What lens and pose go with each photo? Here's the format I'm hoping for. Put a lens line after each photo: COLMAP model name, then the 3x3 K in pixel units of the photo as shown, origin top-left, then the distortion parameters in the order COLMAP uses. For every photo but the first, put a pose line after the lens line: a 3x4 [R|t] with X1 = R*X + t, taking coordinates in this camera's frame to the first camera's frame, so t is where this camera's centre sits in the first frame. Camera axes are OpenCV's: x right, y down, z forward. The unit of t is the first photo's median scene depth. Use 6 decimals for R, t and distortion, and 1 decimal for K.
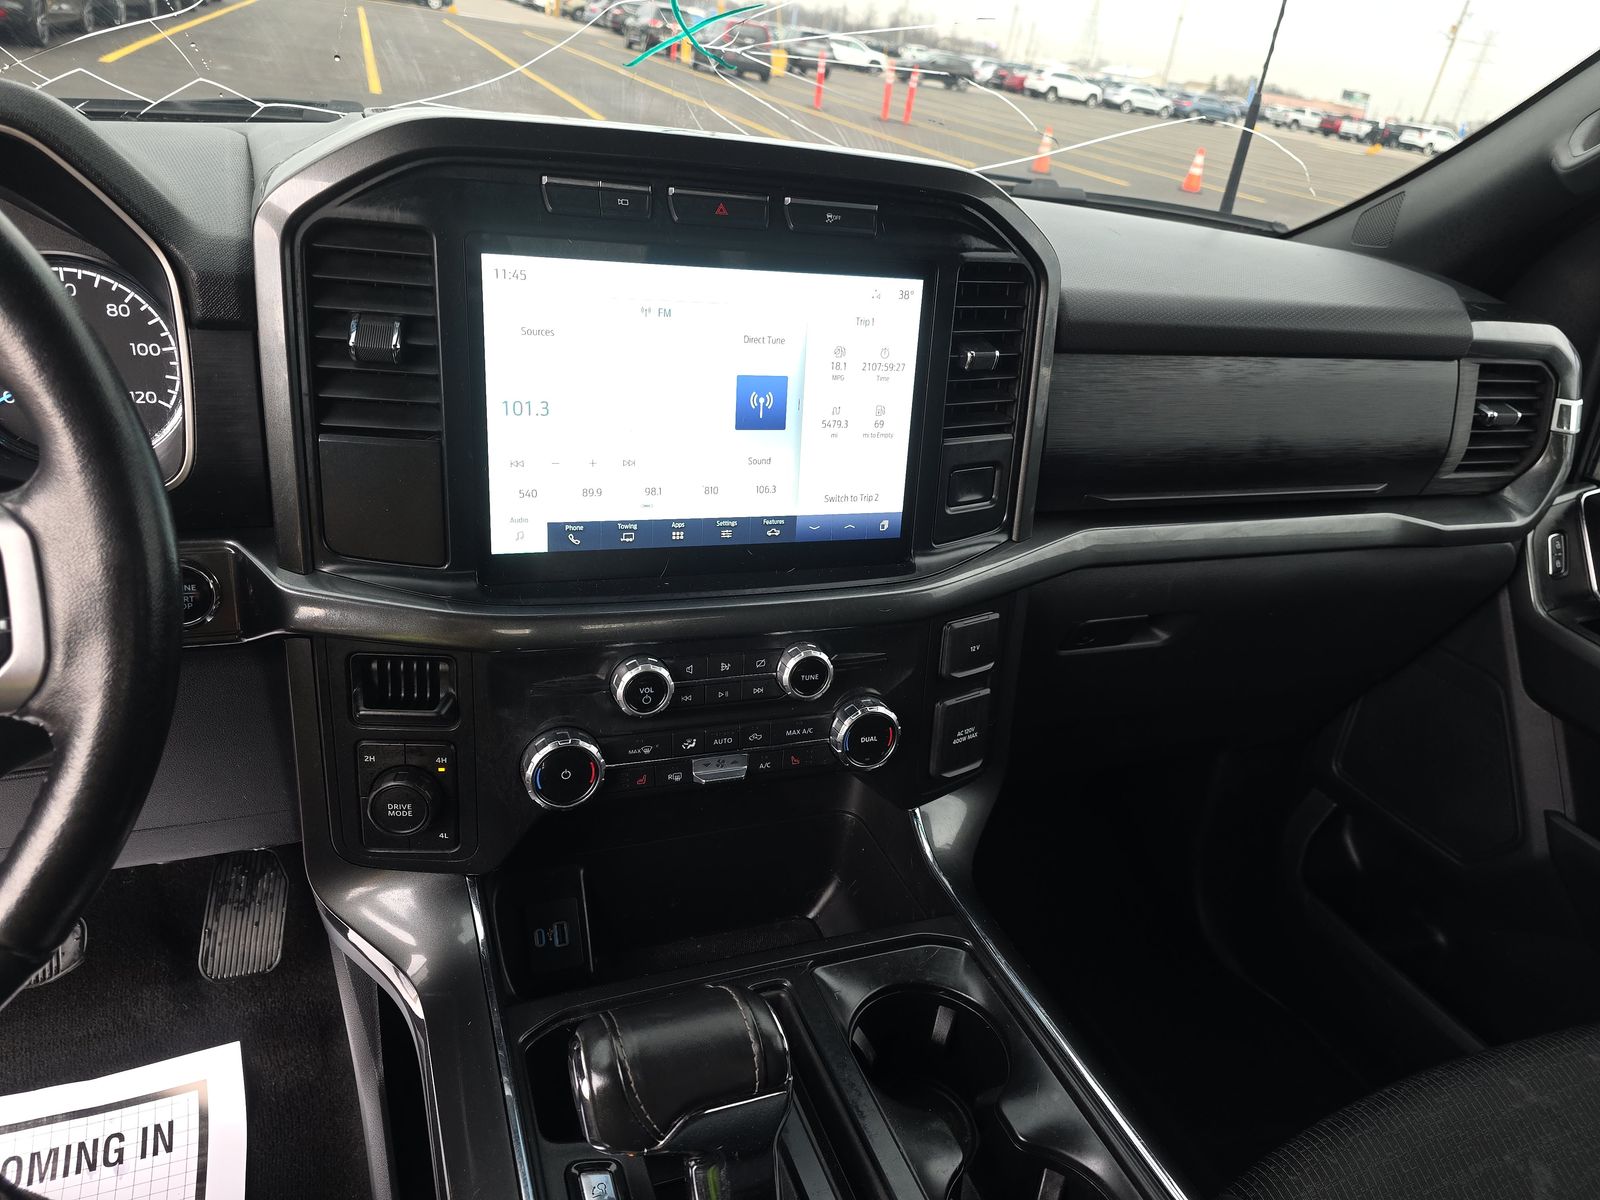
lens RADIAL K [[1103.3, 0, 800.1], [0, 1103.3, 593.4], [0, 0, 1]] dist [0.038649, -0.033930]
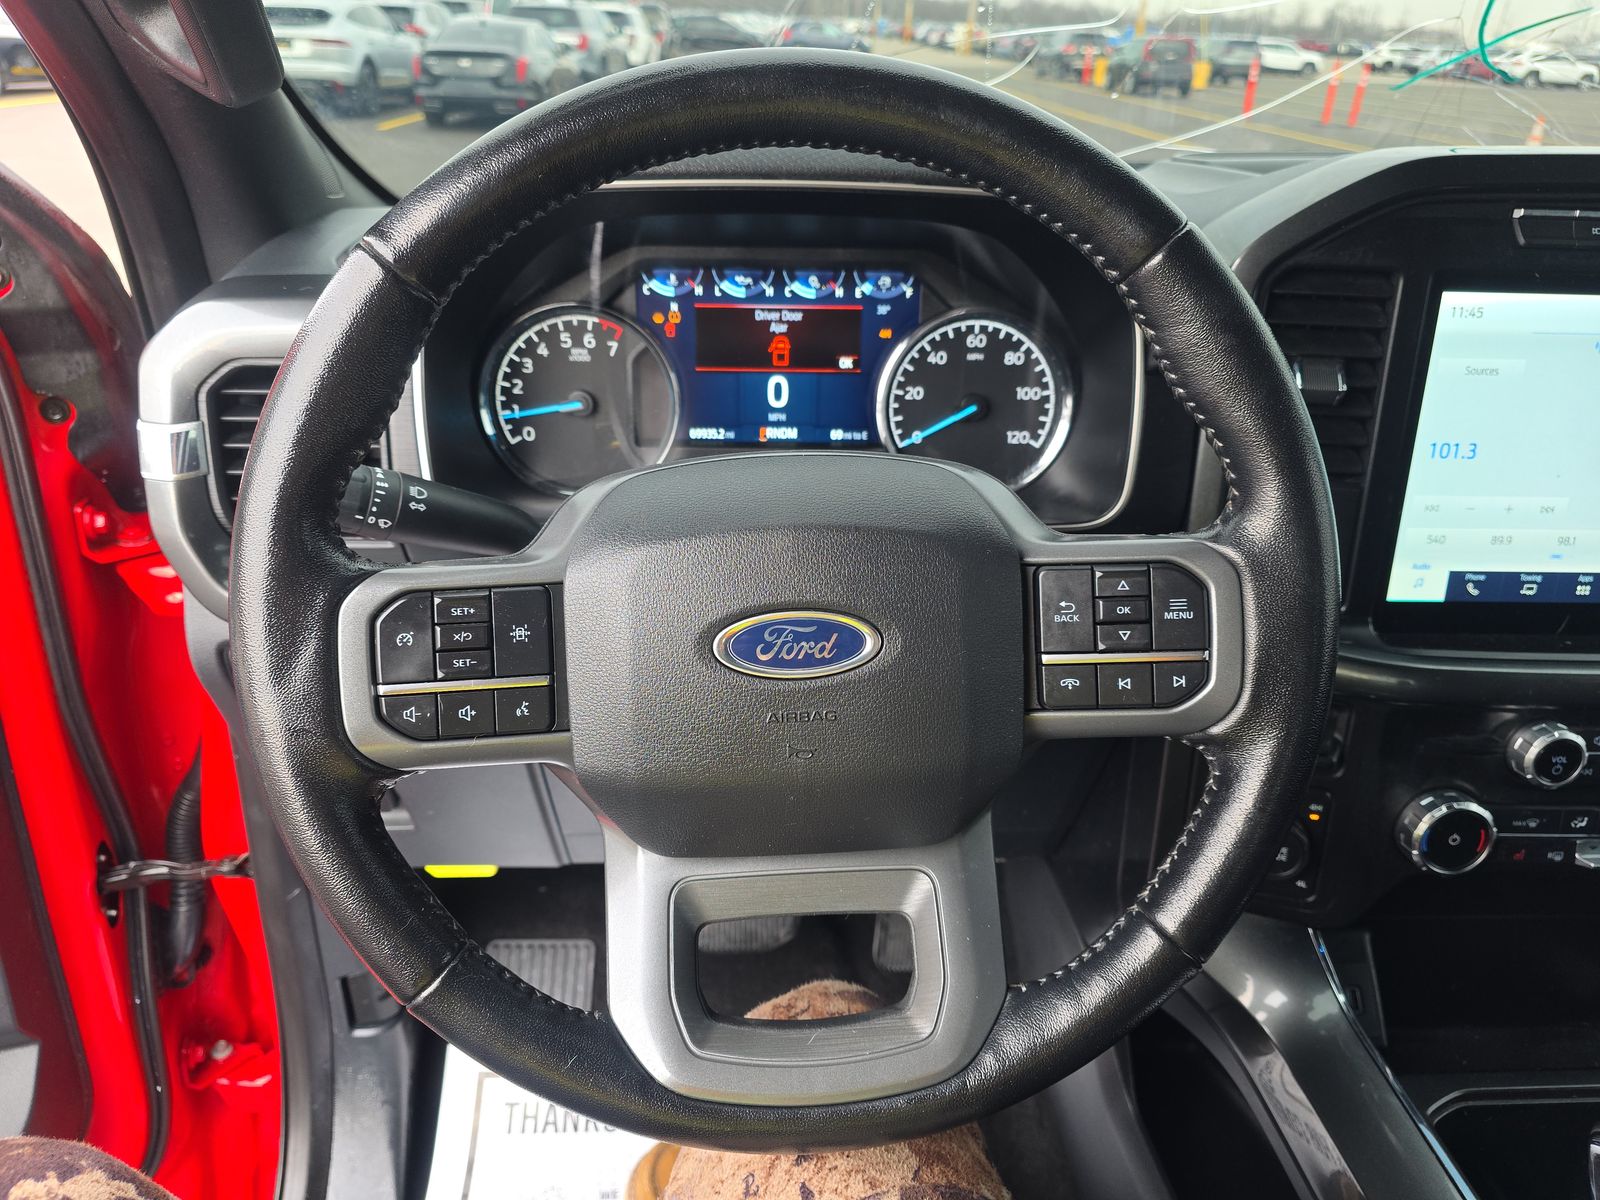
lens RADIAL K [[1103.3, 0, 784.5], [0, 1103.3, 591.1], [0, 0, 1]] dist [0.038649, -0.033930]
pose [[0.939201, 0.055902, -0.338788, -0.430095], [-0.064662, 0.997800, -0.014616, 0.004030], [0.337225, 0.035634, 0.940749, -0.086066]]
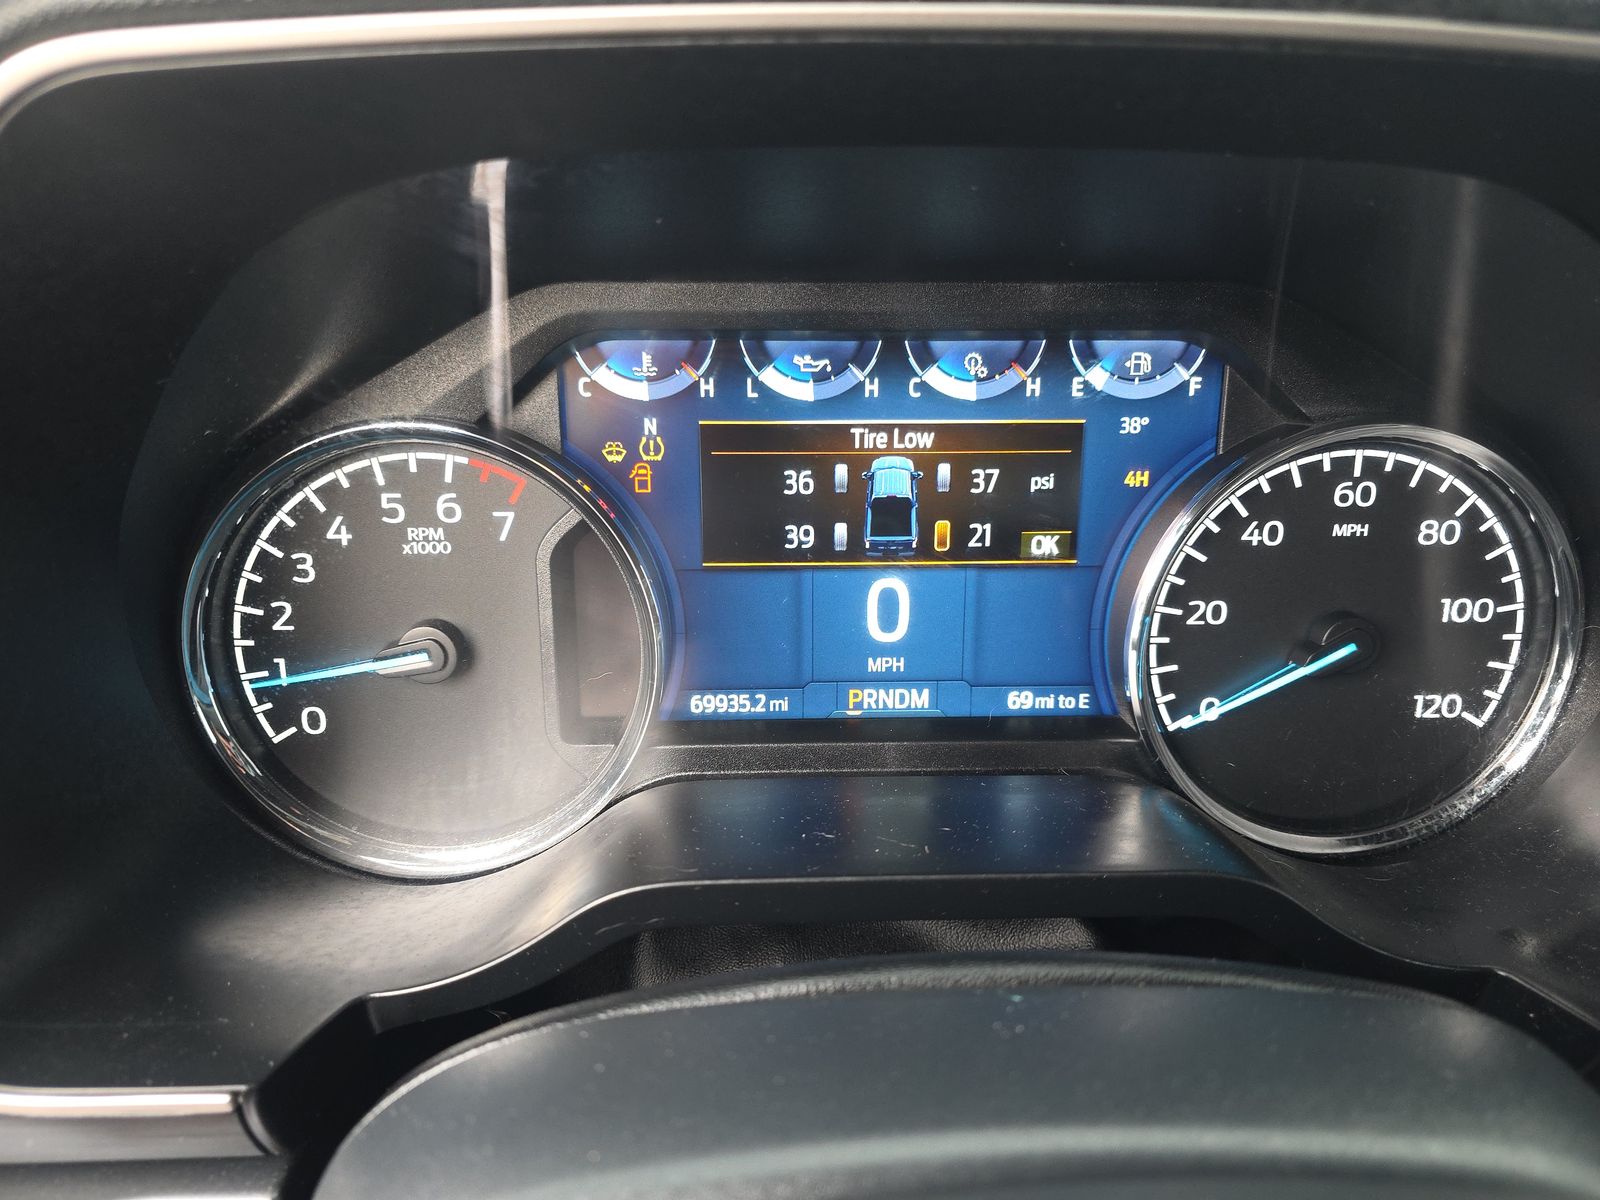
lens RADIAL K [[1103.3, 0, 793.0], [0, 1103.3, 610.9], [0, 0, 1]] dist [0.038649, -0.033930]
pose [[0.937115, 0.023203, -0.348248, -0.683315], [-0.054017, 0.995407, -0.079035, -0.164120], [0.344814, 0.092877, 0.934065, 0.456107]]
